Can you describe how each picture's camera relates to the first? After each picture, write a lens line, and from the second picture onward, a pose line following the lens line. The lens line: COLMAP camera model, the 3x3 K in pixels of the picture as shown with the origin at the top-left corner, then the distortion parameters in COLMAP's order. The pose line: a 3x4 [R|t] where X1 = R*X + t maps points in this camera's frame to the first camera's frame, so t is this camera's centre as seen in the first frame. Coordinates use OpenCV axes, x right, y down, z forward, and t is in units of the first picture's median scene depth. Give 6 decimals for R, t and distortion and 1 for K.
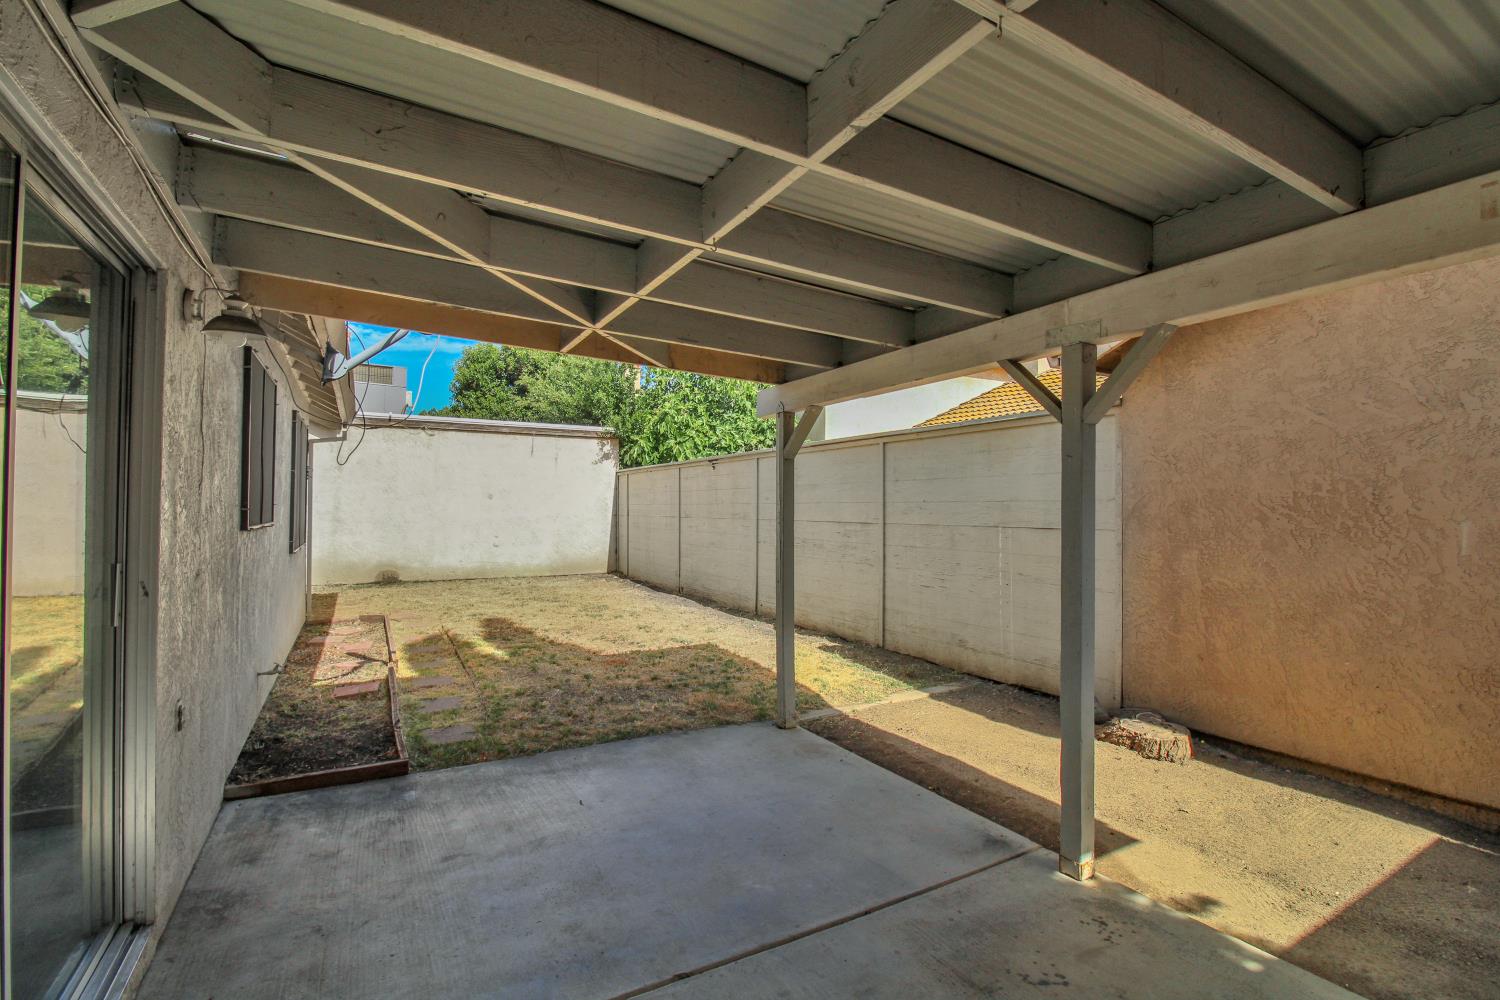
lens RADIAL K [[707.5, 0, 750.9], [0, 707.5, 495.1], [0, 0, 1]] dist [0.002007, -0.014844]
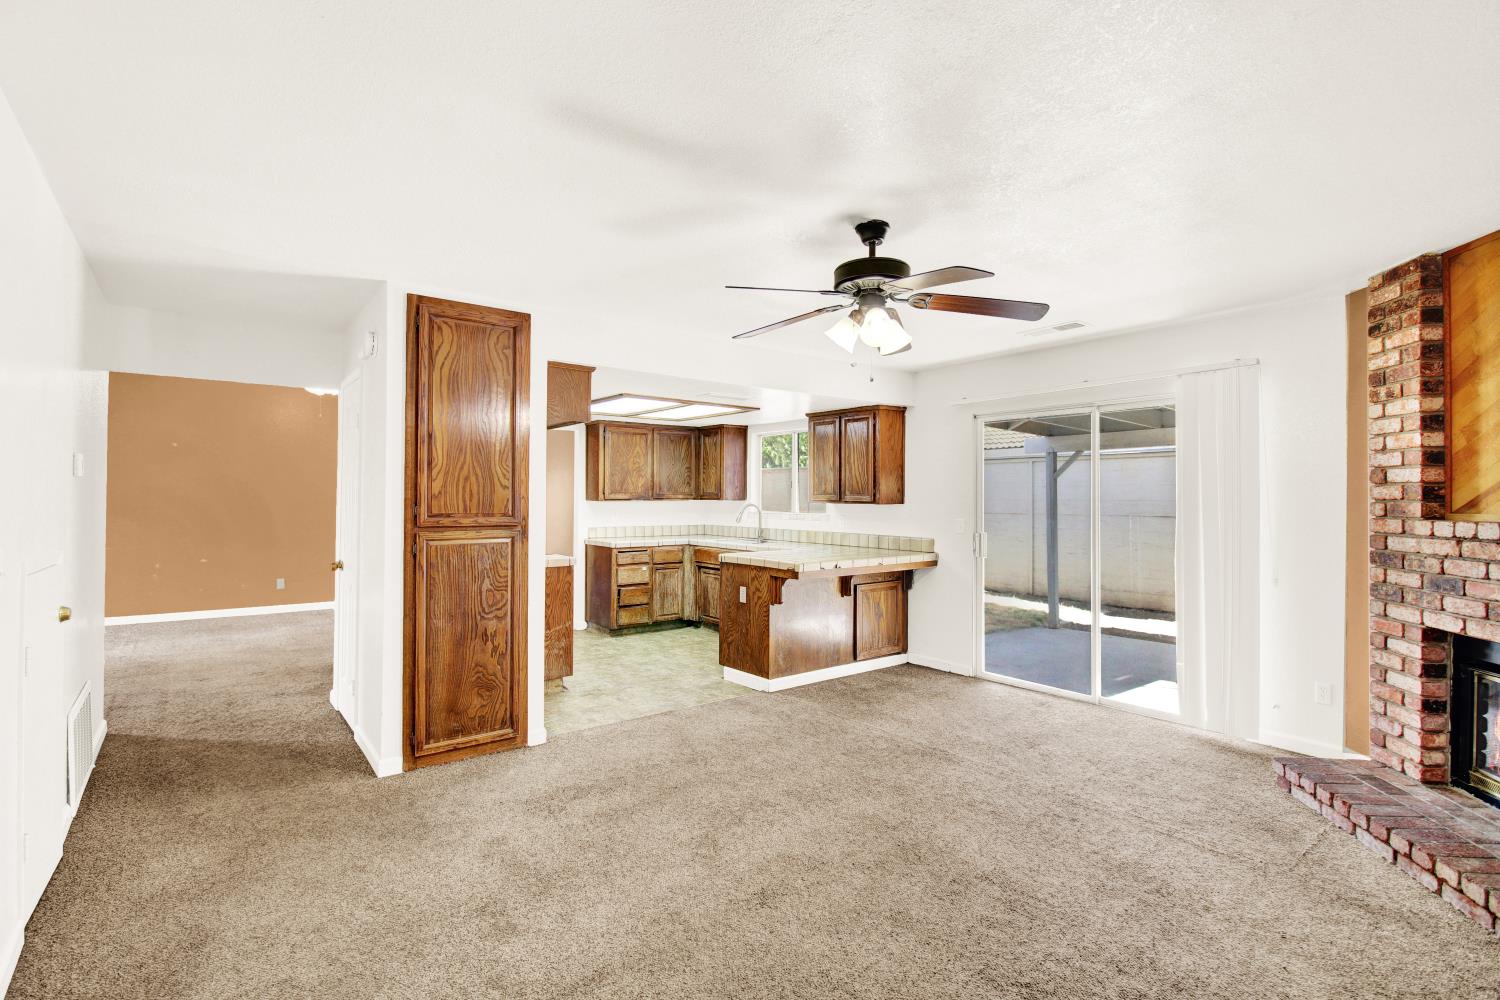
lens RADIAL K [[705.1, 0, 760.9], [0, 705.1, 490.9], [0, 0, 1]] dist [-0.000548, -0.012273]
pose [[0.986500, -0.002021, 0.163748, -0.962076], [0.000617, 0.999963, 0.008626, -0.036566], [-0.163759, -0.008408, 0.986464, -0.624560]]
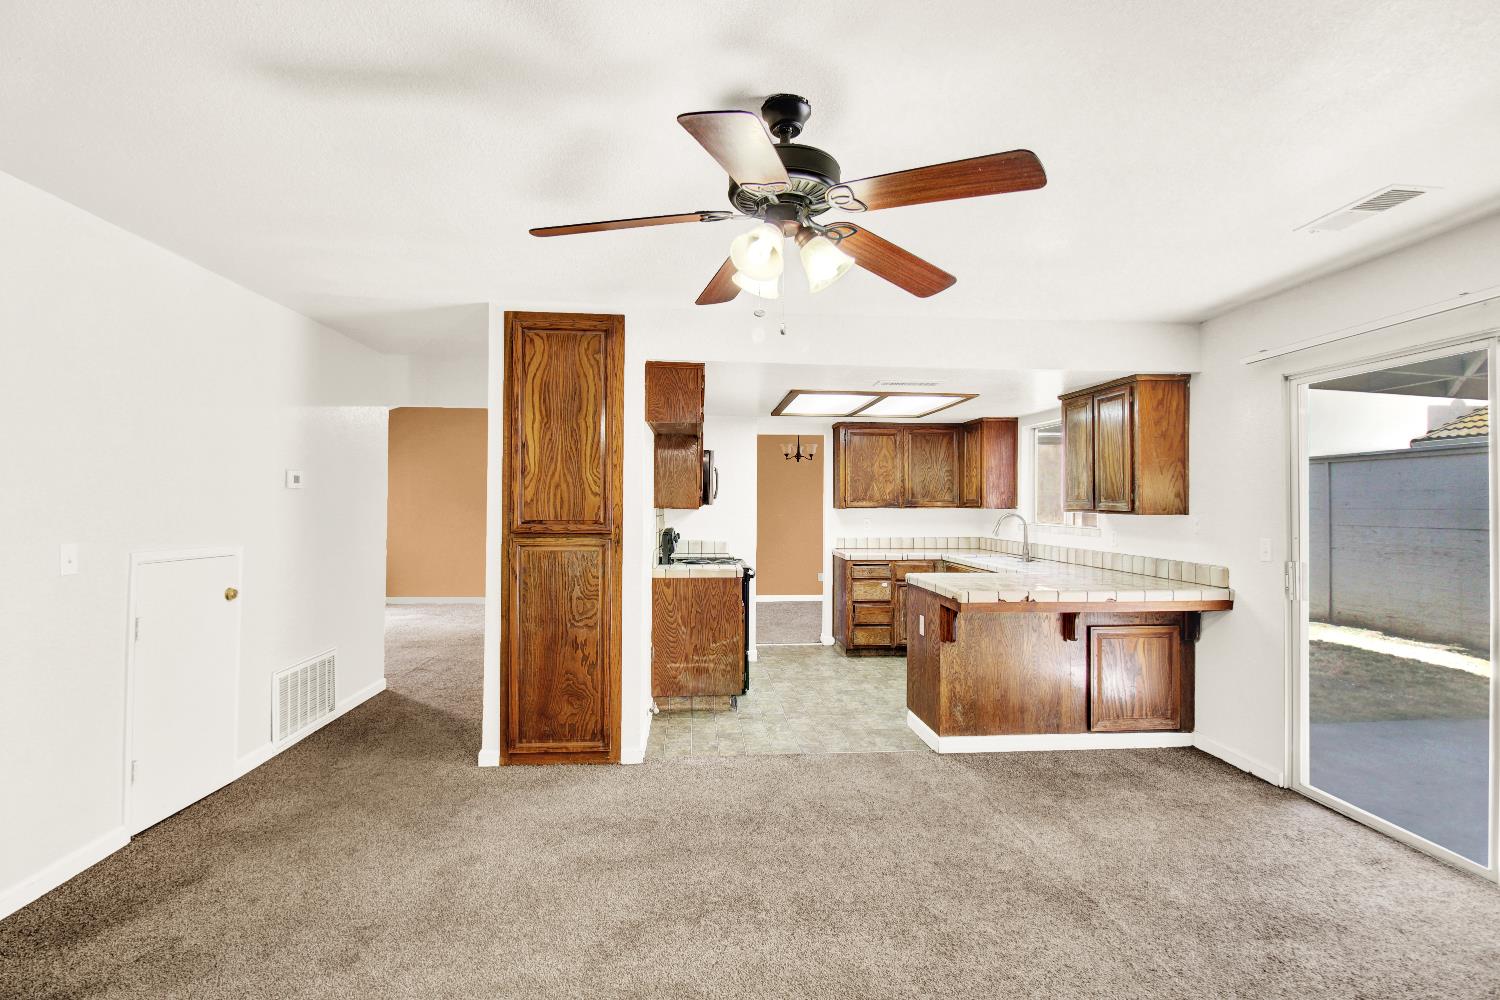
lens RADIAL K [[709.2, 0, 756.8], [0, 709.2, 492.5], [0, 0, 1]] dist [0.004089, -0.014325]
pose [[0.913596, -0.009649, -0.406508, -0.629122], [0.009169, 0.999953, -0.003129, -0.031720], [0.406520, -0.000869, 0.913642, -0.435420]]
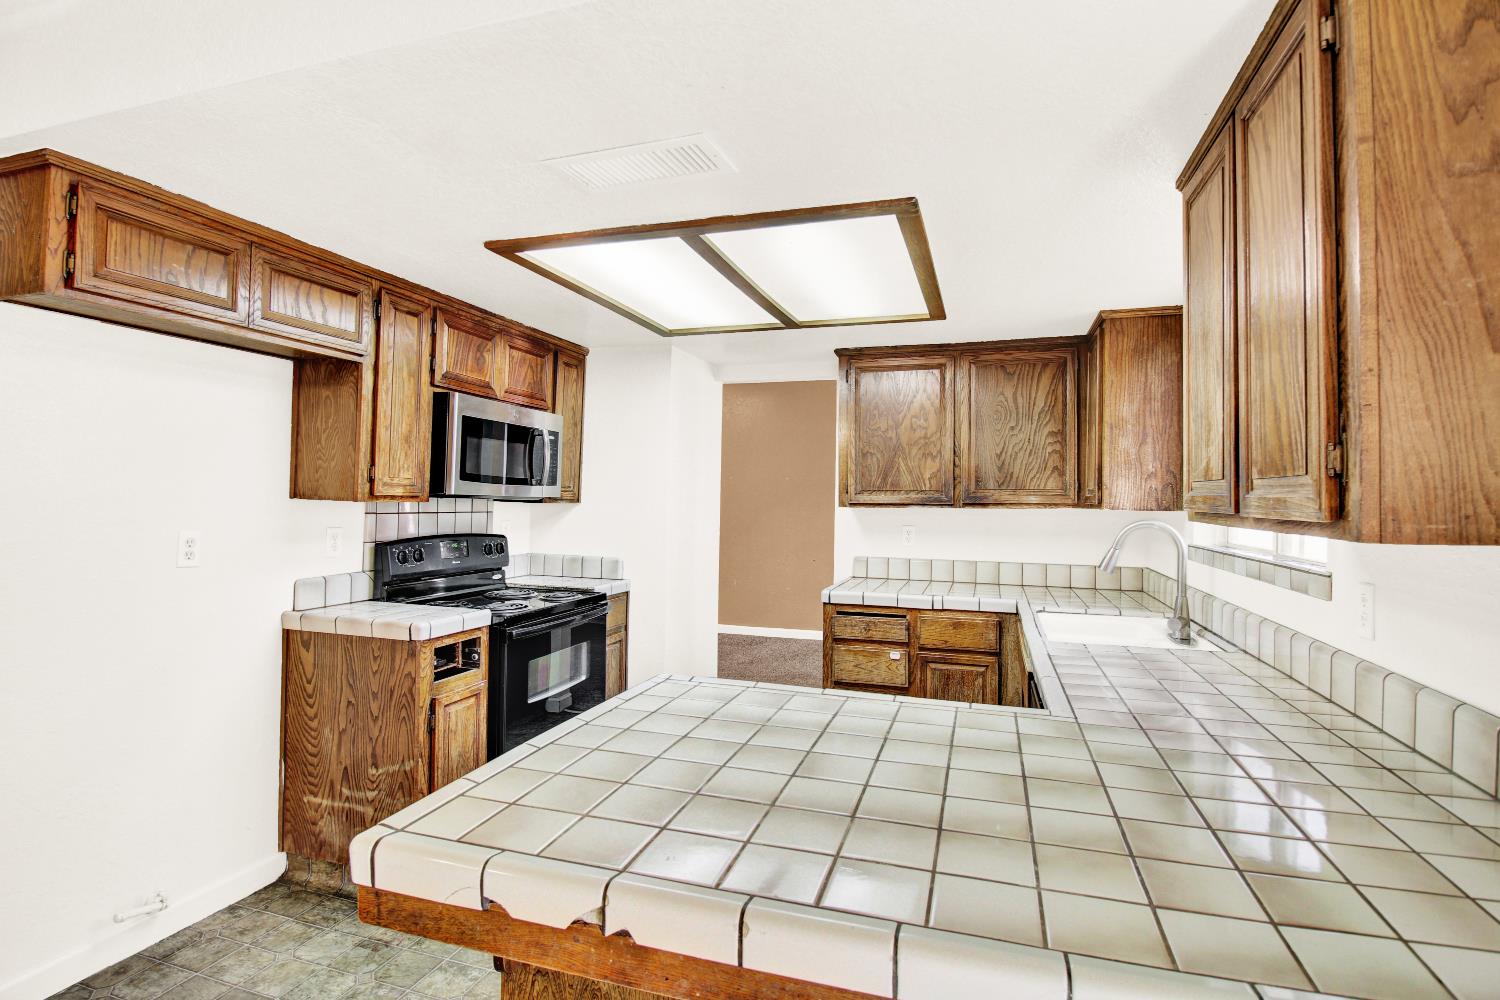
lens RADIAL K [[740.2, 0, 757.2], [0, 740.2, 489.5], [0, 0, 1]] dist [0.001705, -0.016459]
pose [[0.686502, -0.006990, -0.727095, -0.521417], [0.002576, 0.999971, -0.007181, -0.015204], [0.727124, 0.003057, 0.686500, 0.311637]]
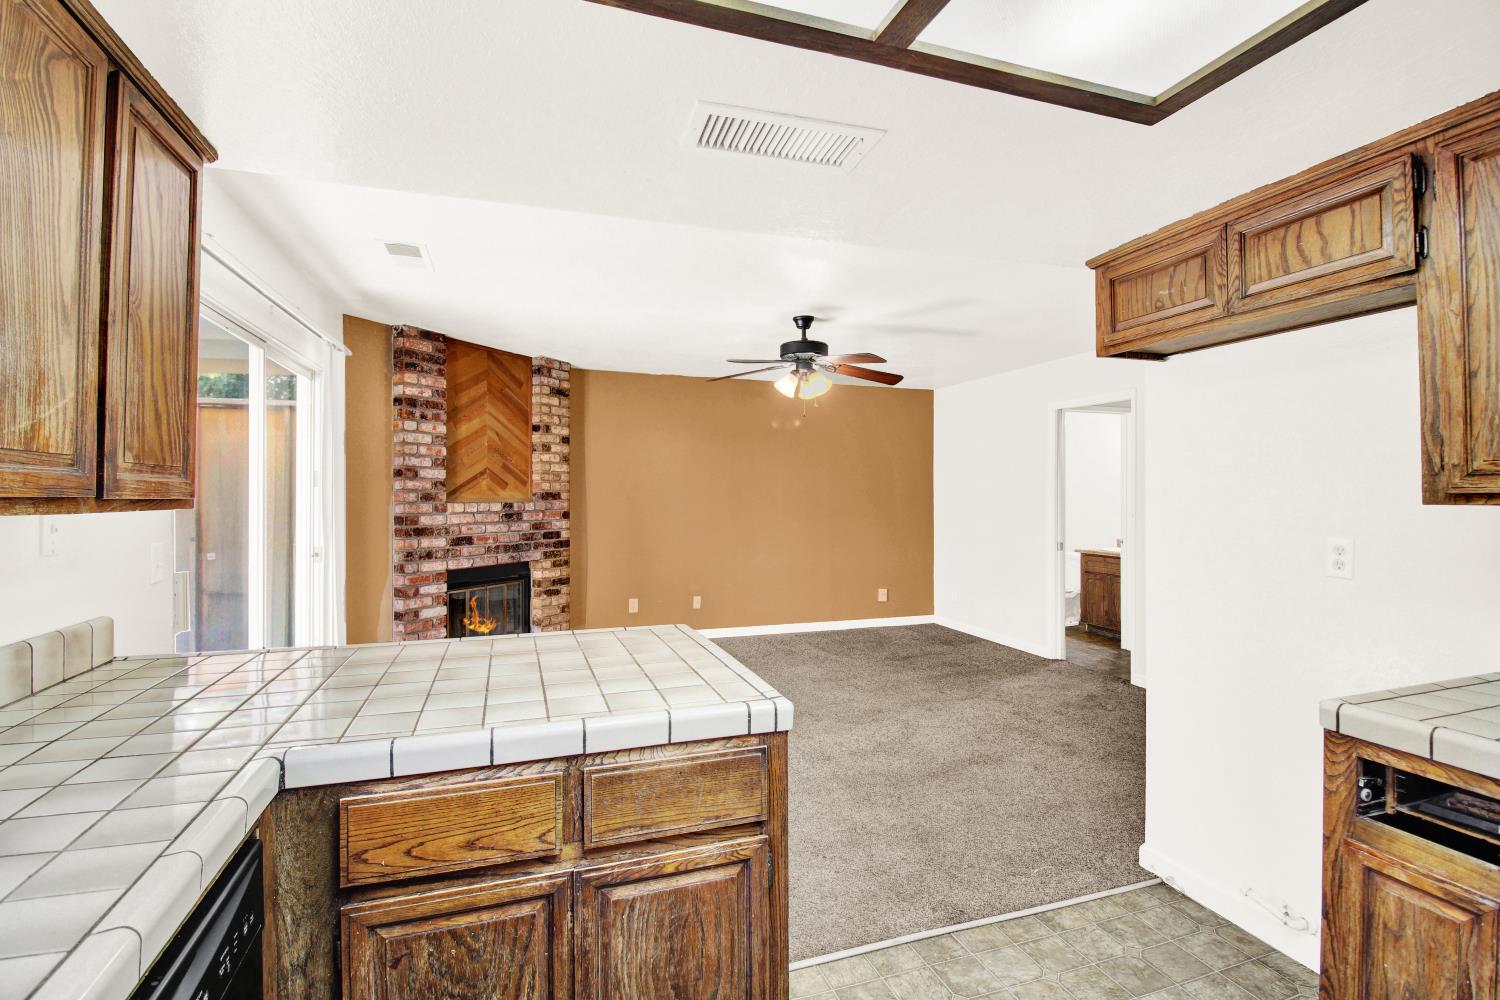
lens RADIAL K [[707.5, 0, 750.9], [0, 707.5, 495.1], [0, 0, 1]] dist [0.002007, -0.014844]
pose [[-0.983037, -0.009055, 0.183184, -0.877220], [-0.011589, 0.999851, -0.012770, -0.007286], [-0.183041, -0.014677, -0.982996, 0.849077]]
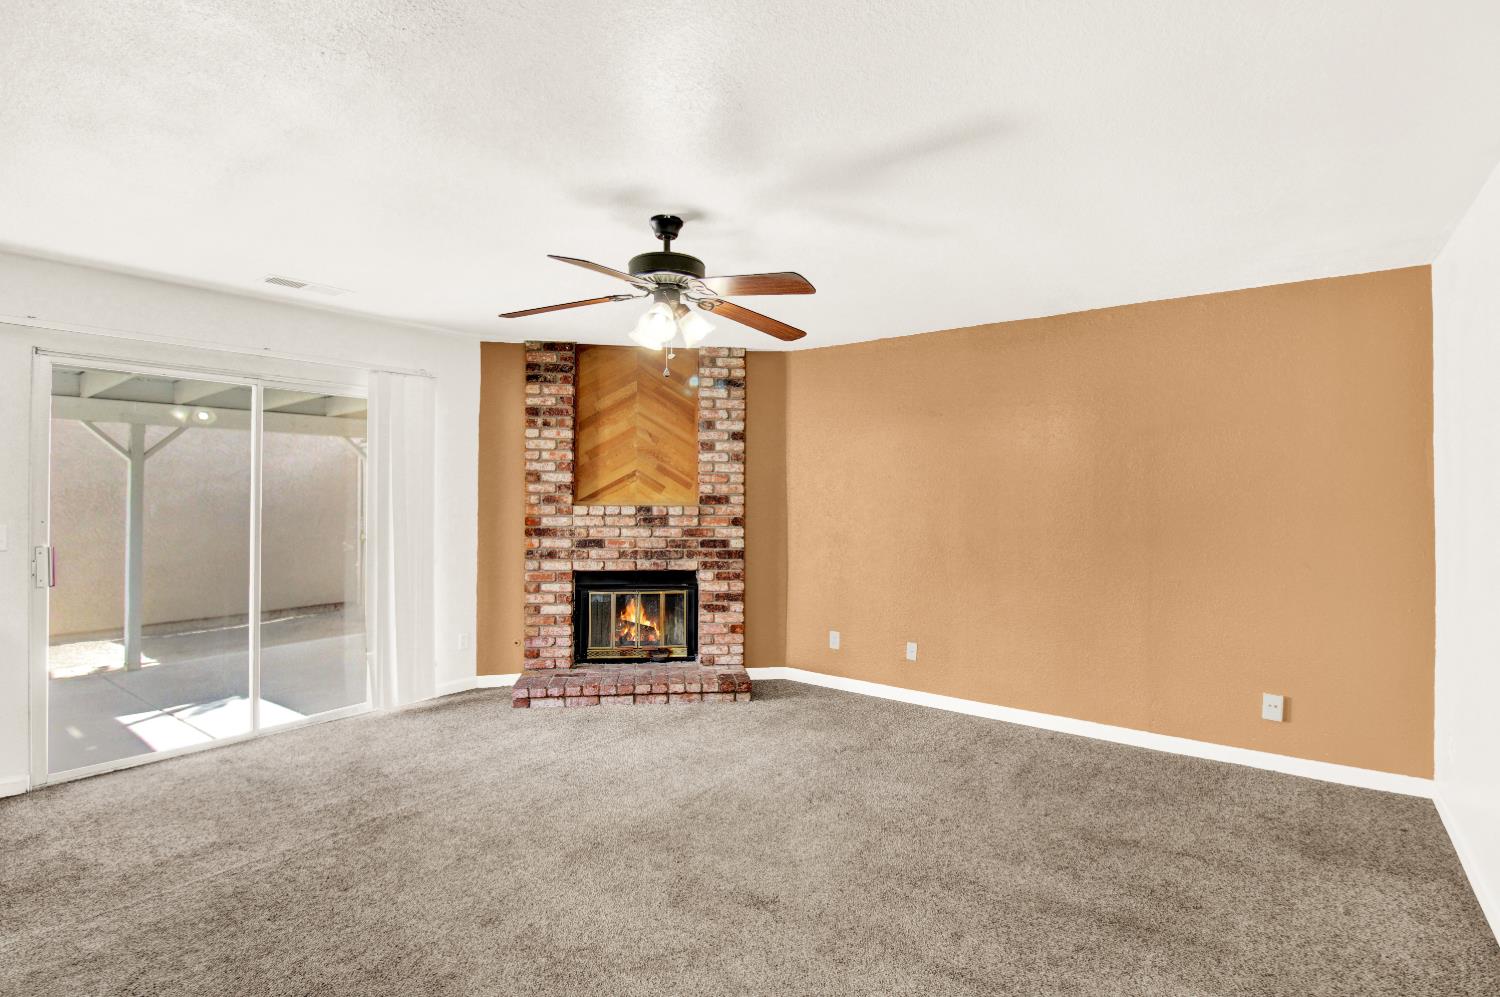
lens RADIAL K [[707.5, 0, 750.9], [0, 707.5, 493.6], [0, 0, 1]] dist [0.002007, -0.014844]
pose [[-0.409864, -0.008833, 0.912104, -1.333900], [-0.024463, 0.999700, -0.001311, -0.026884], [-0.911819, -0.022850, -0.409957, 0.105797]]
